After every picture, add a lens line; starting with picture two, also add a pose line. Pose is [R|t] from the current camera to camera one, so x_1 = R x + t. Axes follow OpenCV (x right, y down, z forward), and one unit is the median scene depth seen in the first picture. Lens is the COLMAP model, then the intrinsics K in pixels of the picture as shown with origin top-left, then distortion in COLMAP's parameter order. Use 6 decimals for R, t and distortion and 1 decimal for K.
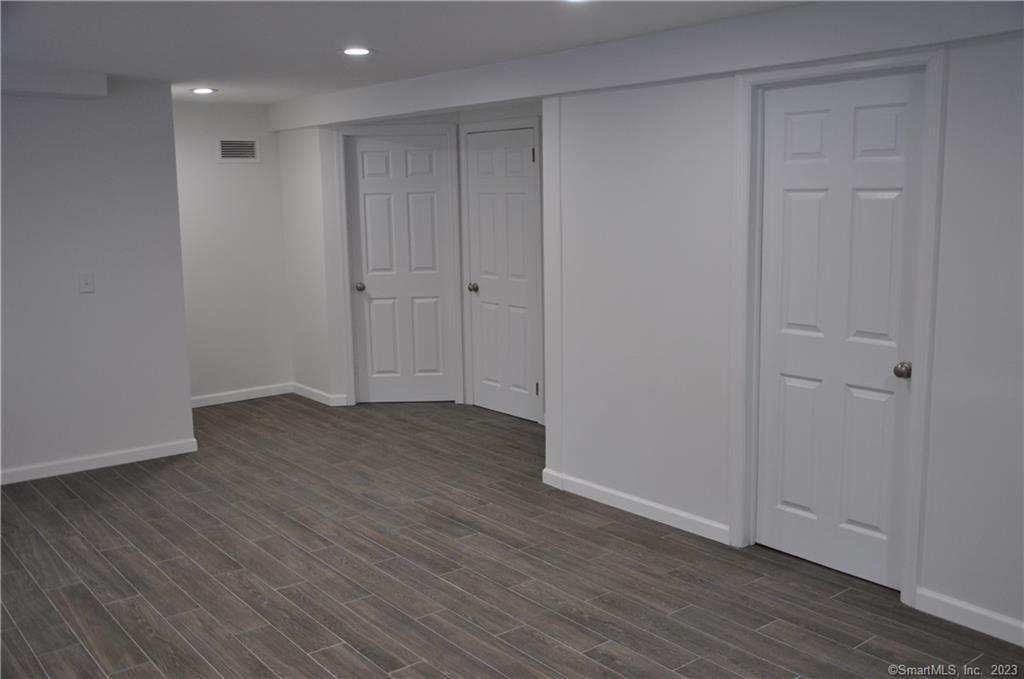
lens RADIAL K [[928.9, 0, 517.1], [0, 928.9, 341.2], [0, 0, 1]] dist [-0.016063, 0.000000]
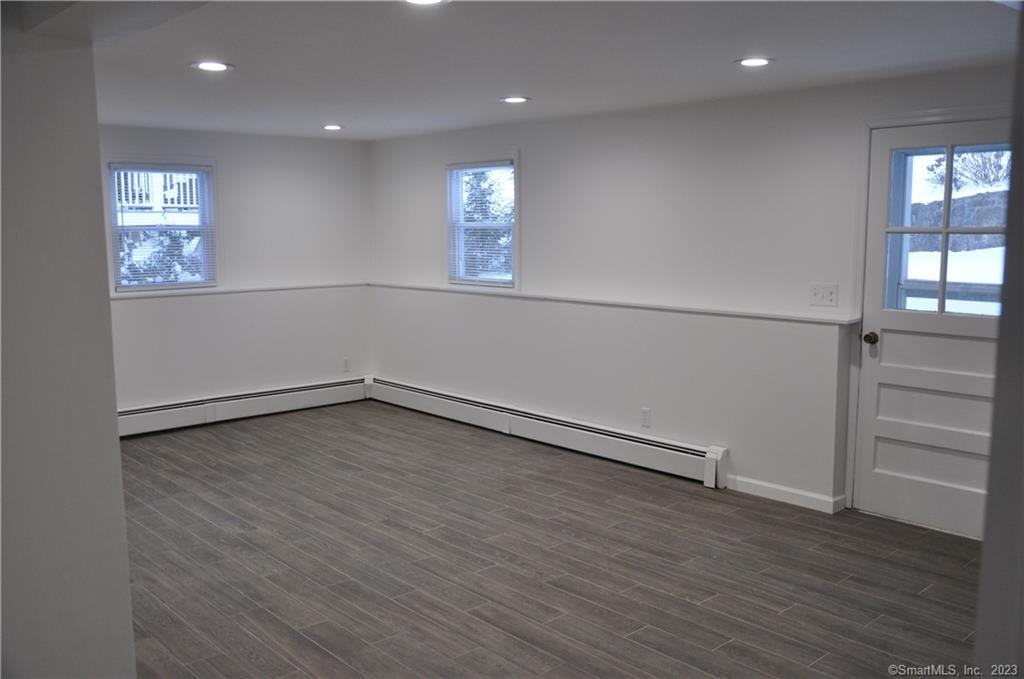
lens RADIAL K [[917.0, 0, 501.9], [0, 917.0, 339.7], [0, 0, 1]] dist [-0.086247, 0.109317]
pose [[-0.998748, 0.028067, -0.041404, -0.230922], [0.015392, 0.960021, 0.279504, -0.307241], [0.047594, 0.278517, -0.959251, 2.014431]]
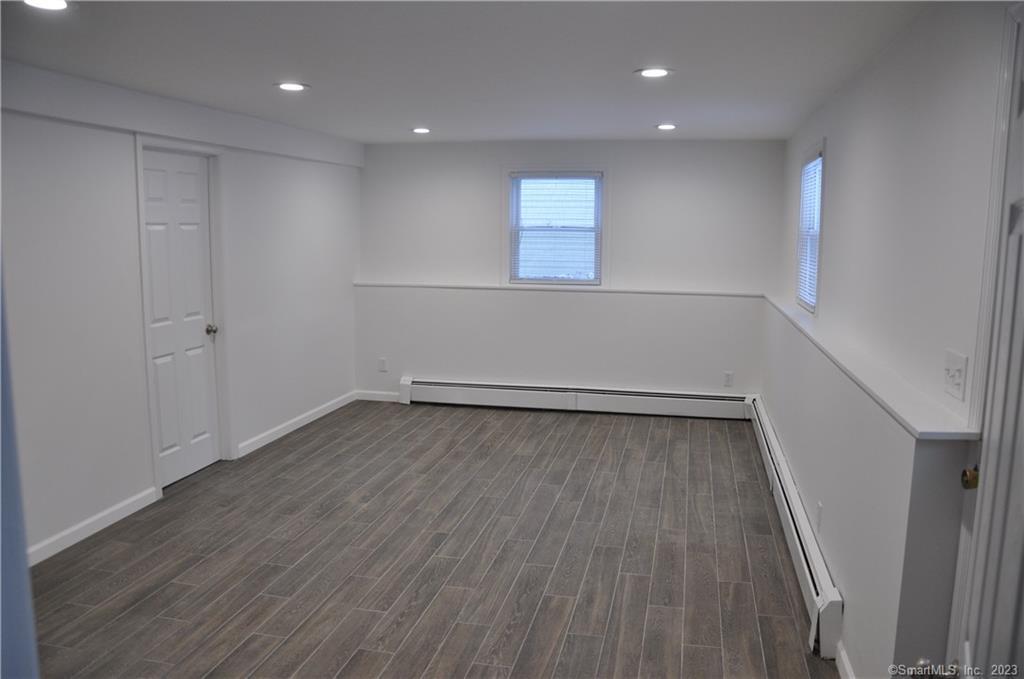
lens RADIAL K [[794.2, 0, 506.8], [0, 794.2, 331.3], [0, 0, 1]] dist [-0.118475, 0.034002]
pose [[-0.618026, -0.087915, 0.781226, -0.983377], [0.126942, 0.969527, 0.209529, -0.186591], [-0.775841, 0.228665, -0.588033, 1.342310]]
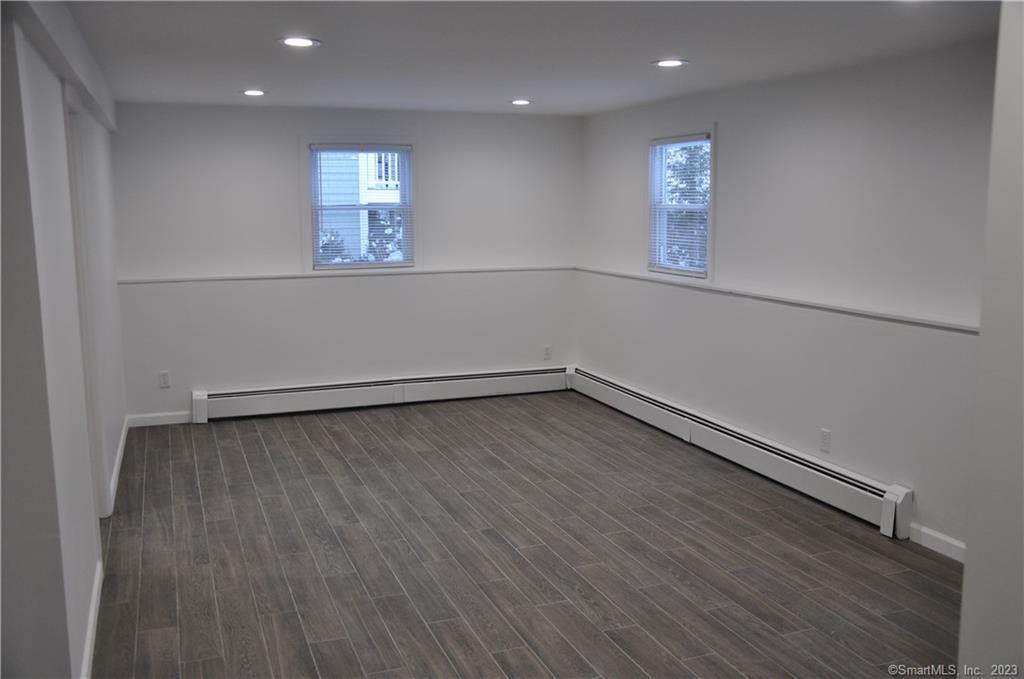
lens RADIAL K [[917.0, 0, 505.5], [0, 917.0, 343.7], [0, 0, 1]] dist [-0.086247, 0.109317]
pose [[-0.949677, -0.027115, 0.312055, -0.498801], [0.068661, 0.953997, 0.291849, -0.281060], [-0.305613, 0.298588, -0.904127, 1.837018]]
